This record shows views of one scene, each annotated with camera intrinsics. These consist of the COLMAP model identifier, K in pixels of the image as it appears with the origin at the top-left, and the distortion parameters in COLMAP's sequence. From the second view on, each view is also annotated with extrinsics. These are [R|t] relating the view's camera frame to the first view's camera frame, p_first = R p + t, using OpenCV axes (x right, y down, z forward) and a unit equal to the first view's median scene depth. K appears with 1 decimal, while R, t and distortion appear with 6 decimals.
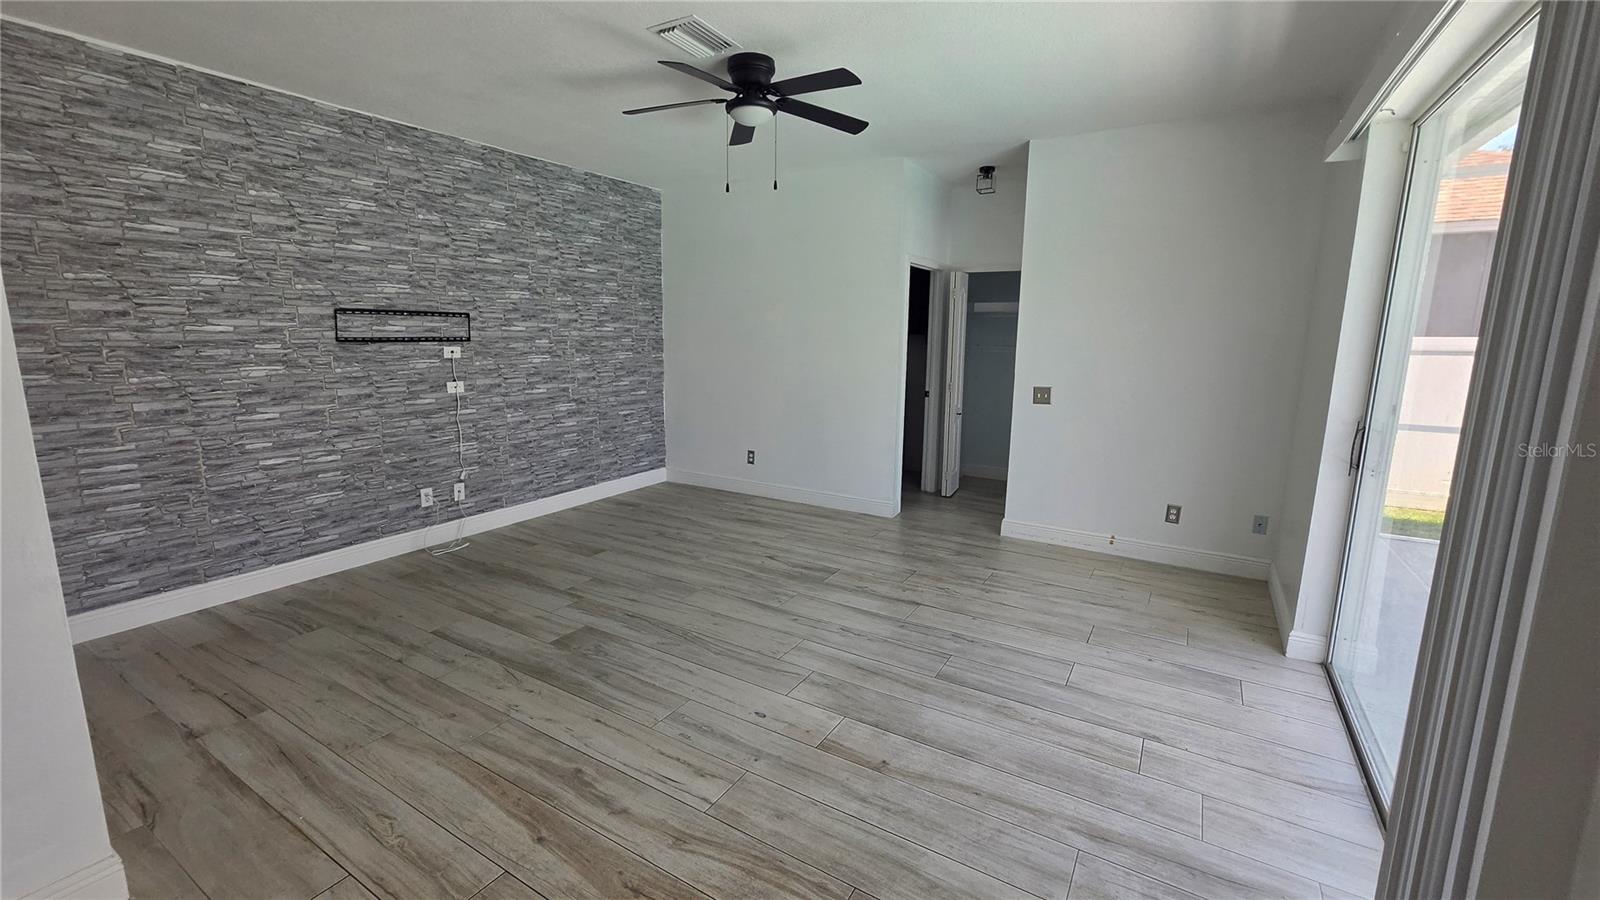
lens RADIAL K [[657.8, 0, 791.1], [0, 657.8, 444.2], [0, 0, 1]] dist [0.000012, 0.000263]
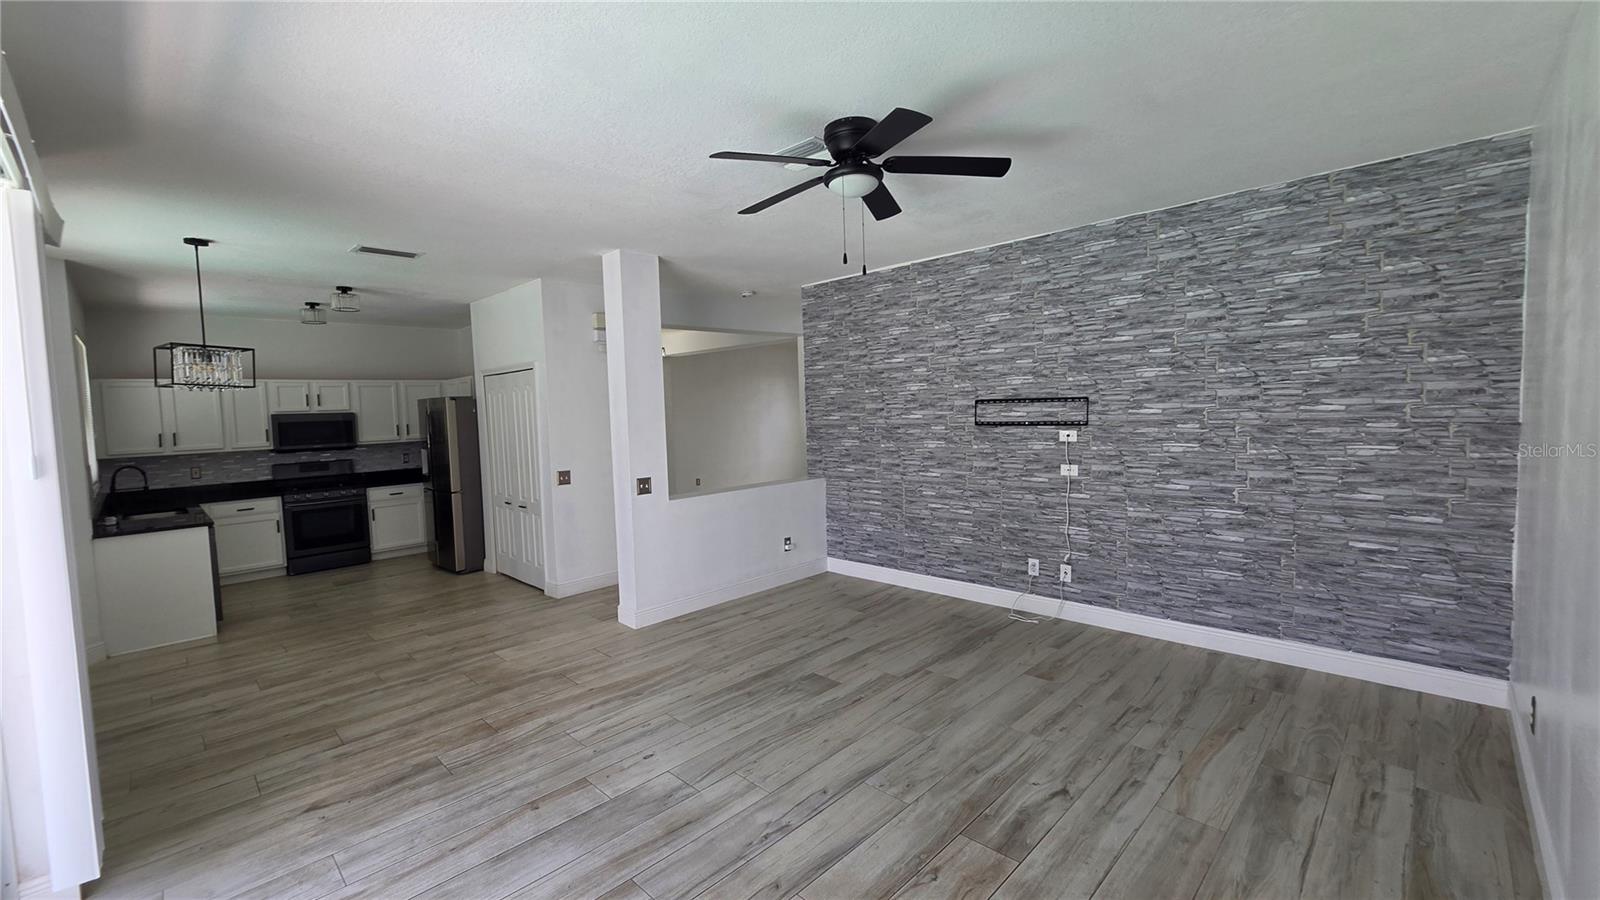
lens RADIAL K [[657.8, 0, 791.1], [0, 657.8, 444.2], [0, 0, 1]] dist [0.000012, 0.000263]
pose [[-0.232513, 0.051835, -0.971211, 0.595948], [-0.136517, 0.986953, 0.085358, -0.161198], [0.962965, 0.152434, -0.222403, 0.845563]]
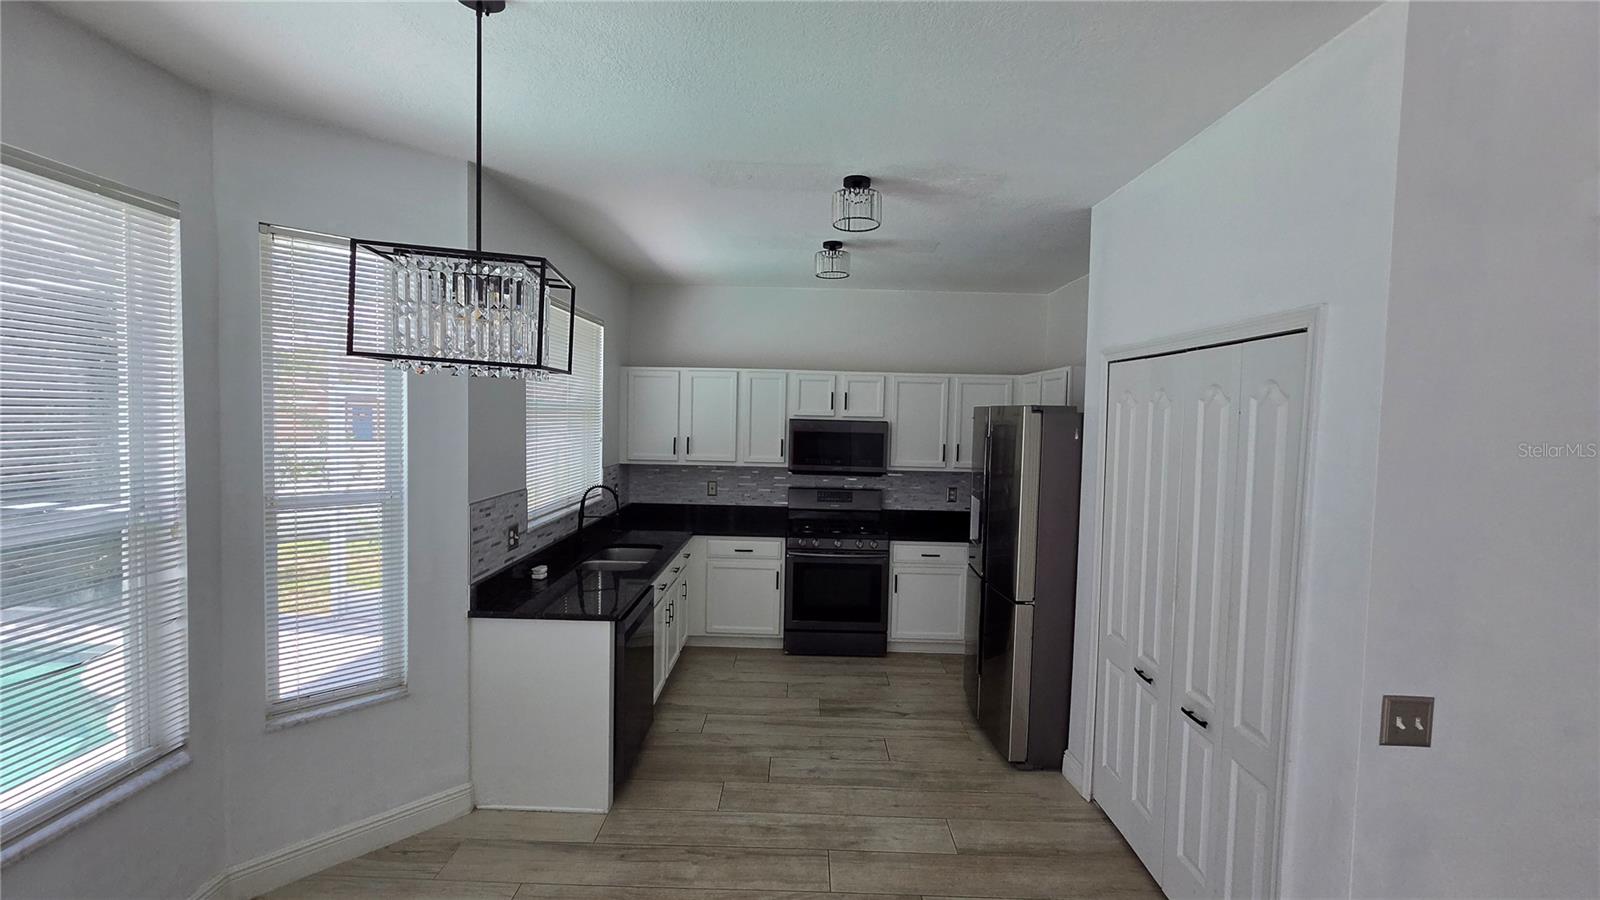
lens RADIAL K [[664.2, 0, 795.0], [0, 664.2, 446.2], [0, 0, 1]] dist [-0.000390, 0.000171]
pose [[-0.856530, -0.006172, -0.516061, -0.089263], [-0.121986, 0.974016, 0.190817, -0.097943], [0.501474, 0.226393, -0.835027, 0.232010]]
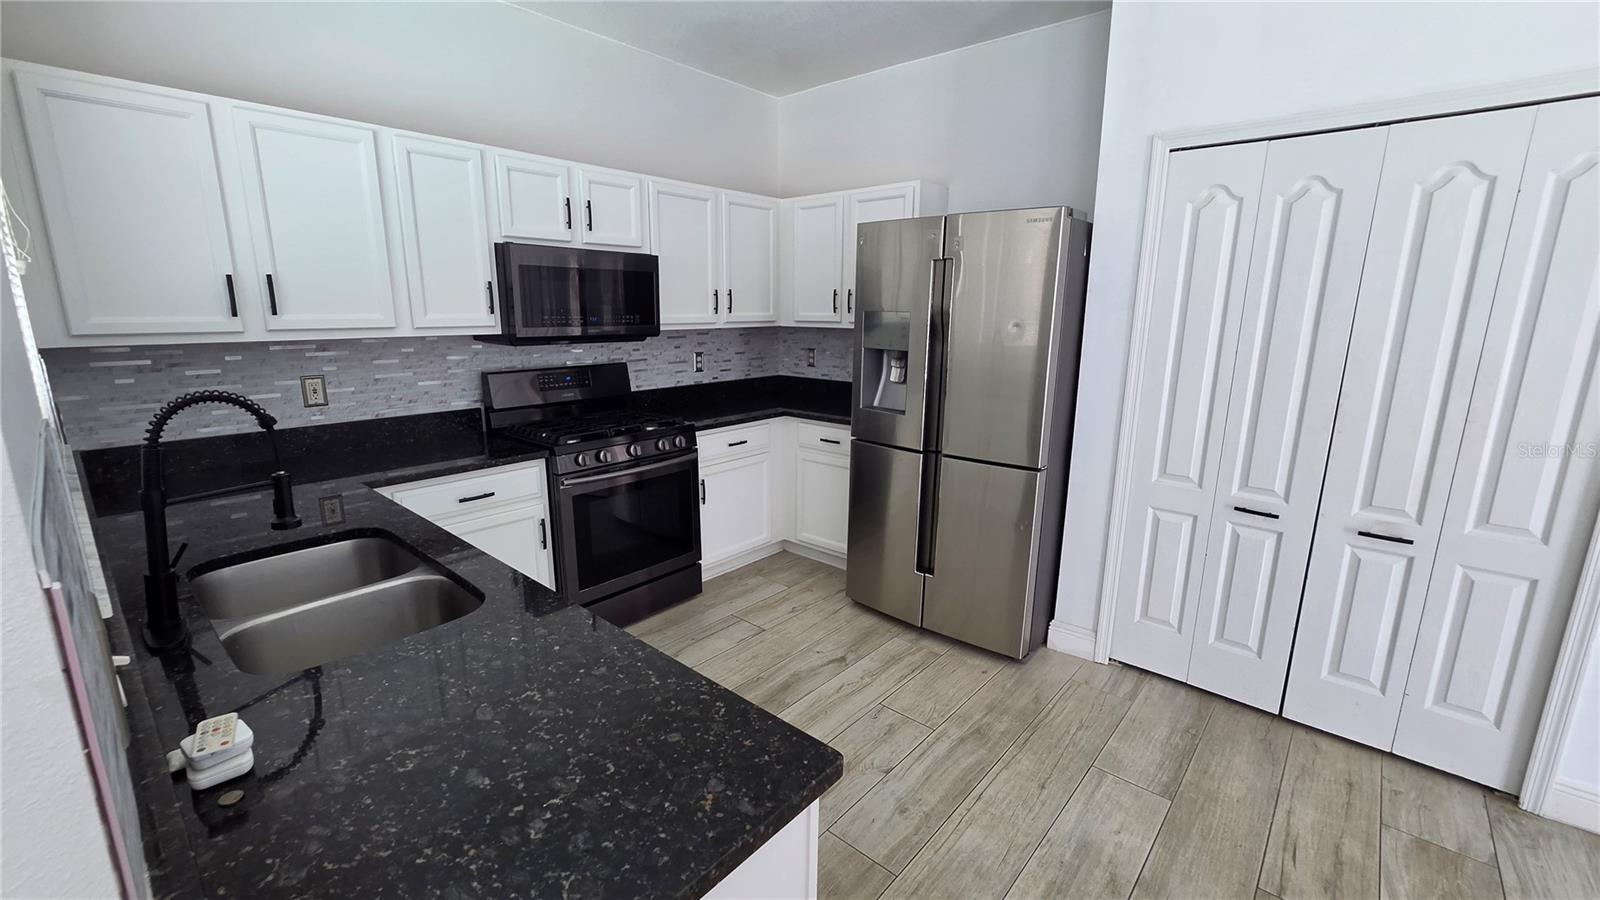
lens RADIAL K [[657.8, 0, 791.1], [0, 657.8, 444.2], [0, 0, 1]] dist [0.000012, 0.000263]
pose [[-0.174859, 0.192869, -0.965518, -0.095133], [-0.179558, 0.957935, 0.223873, 0.072464], [0.968082, 0.212512, -0.132873, -0.364851]]
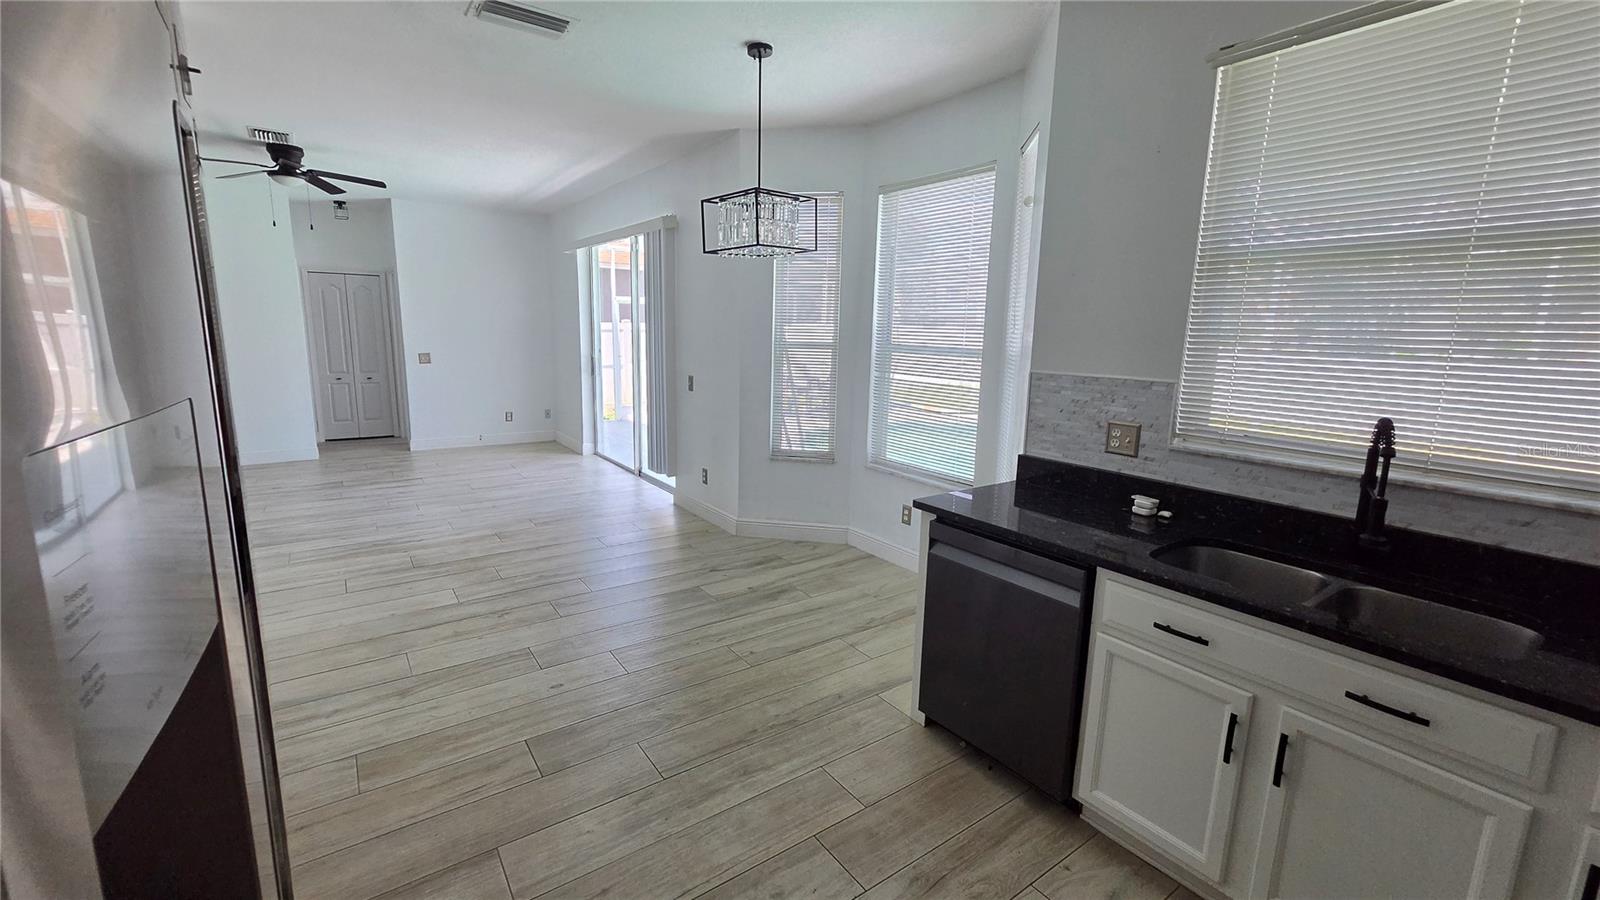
lens RADIAL K [[657.8, 0, 791.1], [0, 657.8, 444.2], [0, 0, 1]] dist [0.000012, 0.000263]
pose [[0.393375, -0.165604, 0.904340, -0.806023], [0.145830, 0.982430, 0.116471, 0.080844], [-0.907739, 0.086063, 0.410613, -0.493812]]
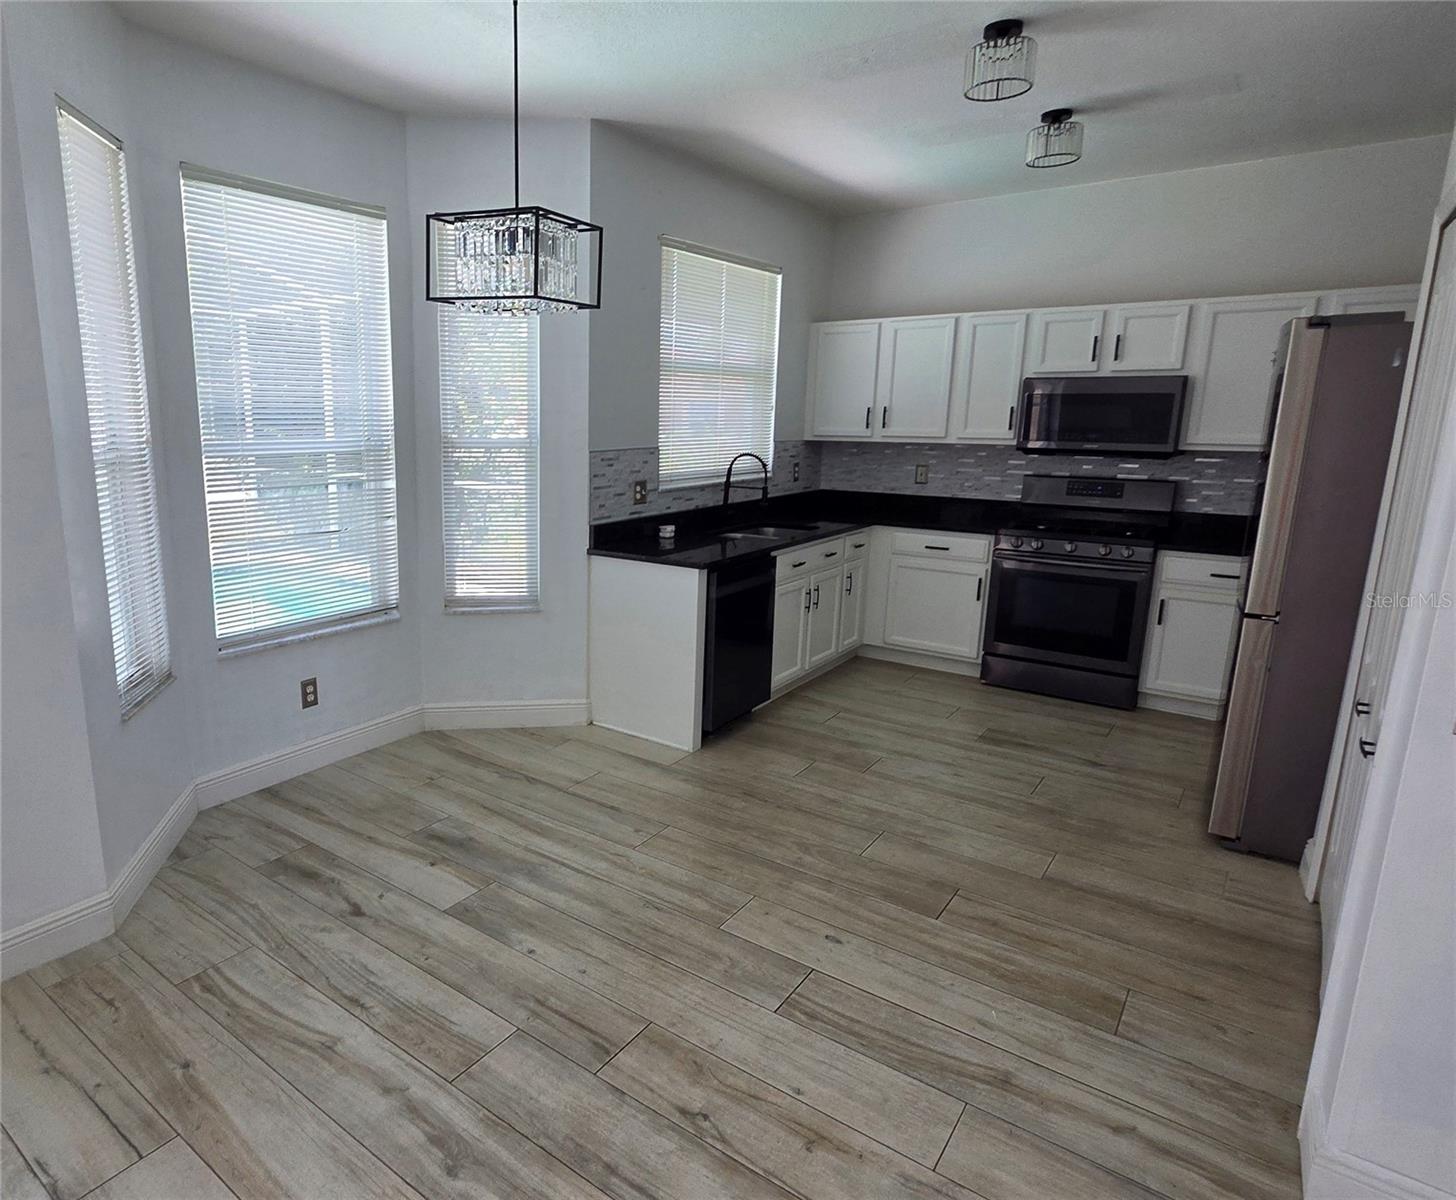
lens RADIAL K [[877.3, 0, 557.9], [0, 877.3, 594.5], [0, 0, 1]] dist [-0.002221, 0.000740]
pose [[-0.989501, -0.042861, 0.138024, -0.253271], [0.011679, 0.928176, 0.371957, -0.088826], [-0.144054, 0.369664, -0.917931, 0.468559]]
